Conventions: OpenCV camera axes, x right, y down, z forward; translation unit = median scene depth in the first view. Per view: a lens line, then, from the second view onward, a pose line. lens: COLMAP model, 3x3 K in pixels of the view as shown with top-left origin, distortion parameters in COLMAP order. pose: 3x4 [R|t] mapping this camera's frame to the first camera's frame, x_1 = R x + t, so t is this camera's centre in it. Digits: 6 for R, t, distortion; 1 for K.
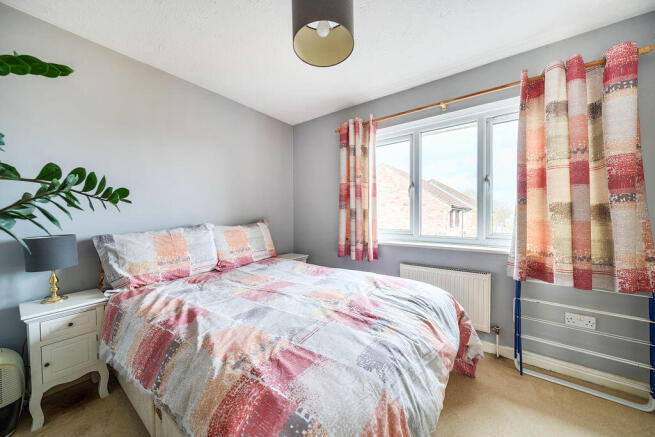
lens RADIAL K [[234.7, 0, 327.5], [0, 234.7, 218.5], [0, 0, 1]] dist [-0.000267, -0.000047]
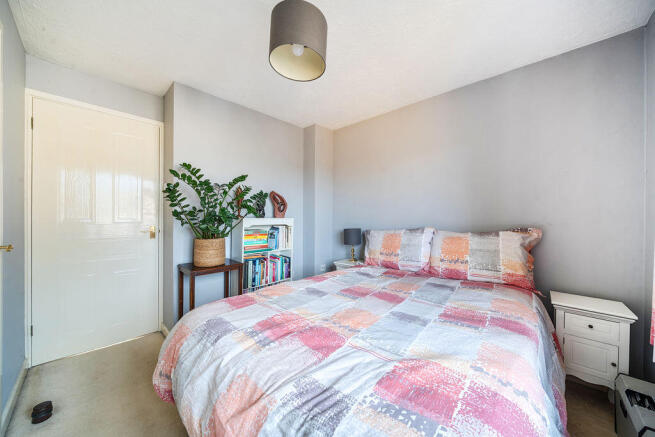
lens RADIAL K [[228.2, 0, 327.5], [0, 228.2, 218.5], [0, 0, 1]] dist [-0.000094, -0.000005]
pose [[-0.118521, 0.006836, -0.992928, 0.701095], [-0.023295, 0.999682, 0.009663, -0.023354], [0.992678, 0.024276, -0.118324, 0.870269]]
